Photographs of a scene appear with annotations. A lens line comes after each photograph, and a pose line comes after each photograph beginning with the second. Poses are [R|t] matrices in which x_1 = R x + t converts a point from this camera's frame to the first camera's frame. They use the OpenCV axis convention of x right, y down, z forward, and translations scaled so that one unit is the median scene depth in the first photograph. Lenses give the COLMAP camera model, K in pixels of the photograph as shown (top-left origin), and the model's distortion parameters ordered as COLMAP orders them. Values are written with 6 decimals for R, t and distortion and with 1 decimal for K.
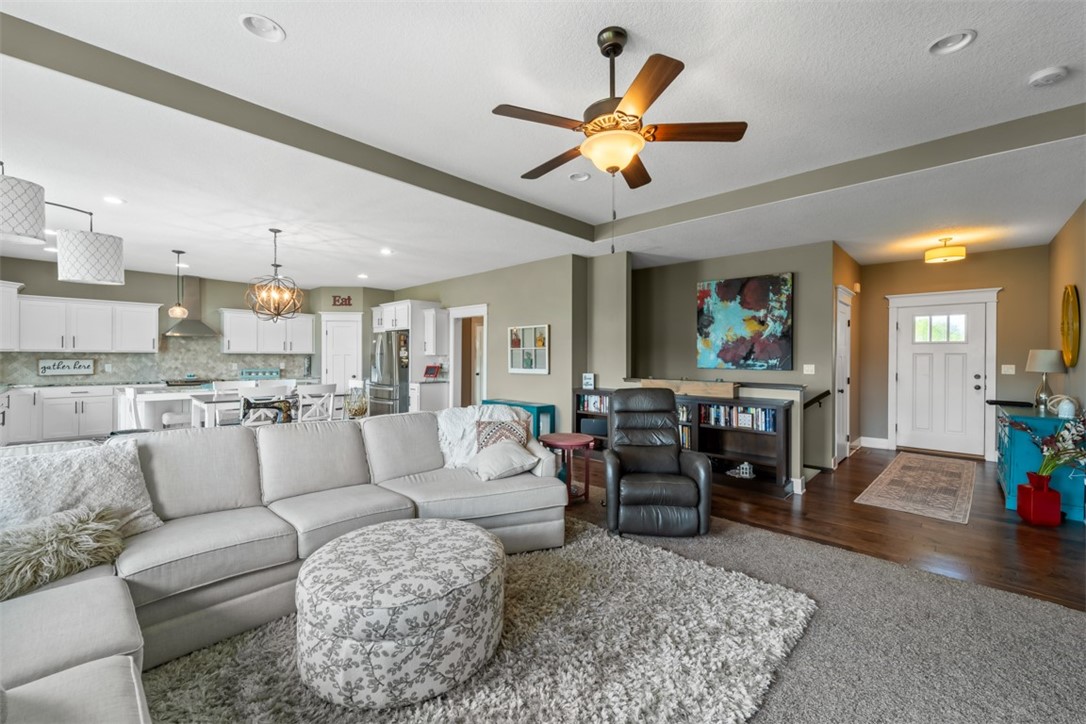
lens RADIAL K [[443.9, 0, 544.7], [0, 443.9, 357.9], [0, 0, 1]] dist [0.000695, -0.000276]
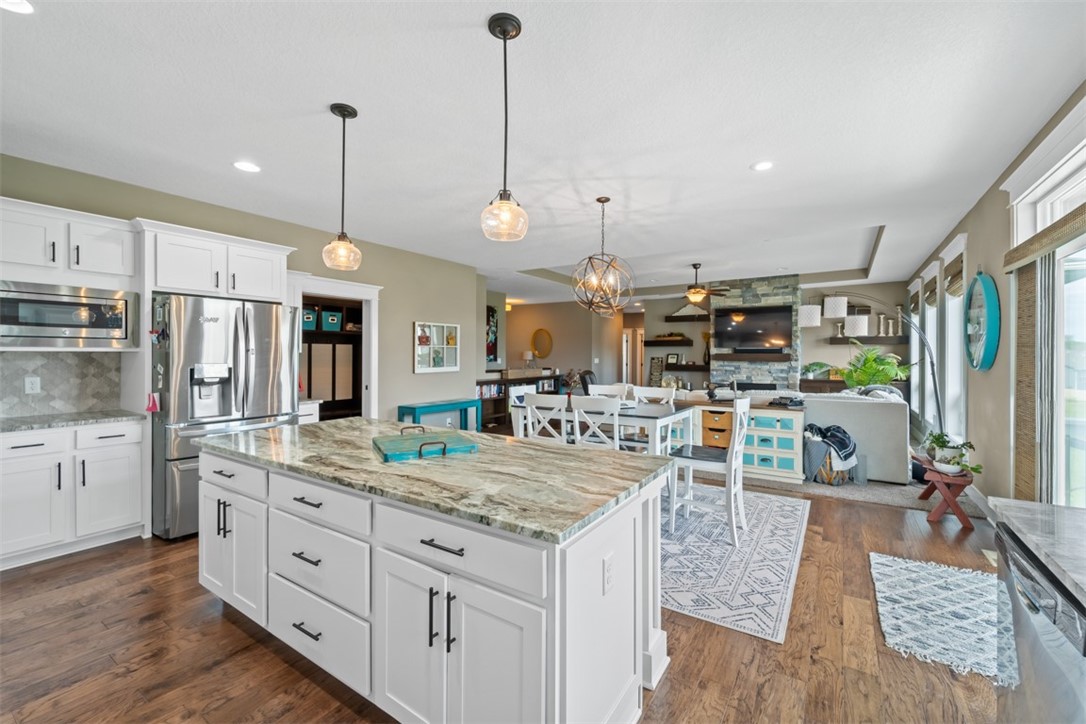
lens RADIAL K [[443.9, 0, 547.1], [0, 443.9, 353.6], [0, 0, 1]] dist [0.000695, -0.000276]
pose [[-0.180185, -0.003771, 0.983625, -0.928131], [-0.003228, 0.999990, 0.003242, -0.008103], [-0.983627, -0.002591, -0.180196, 0.838888]]
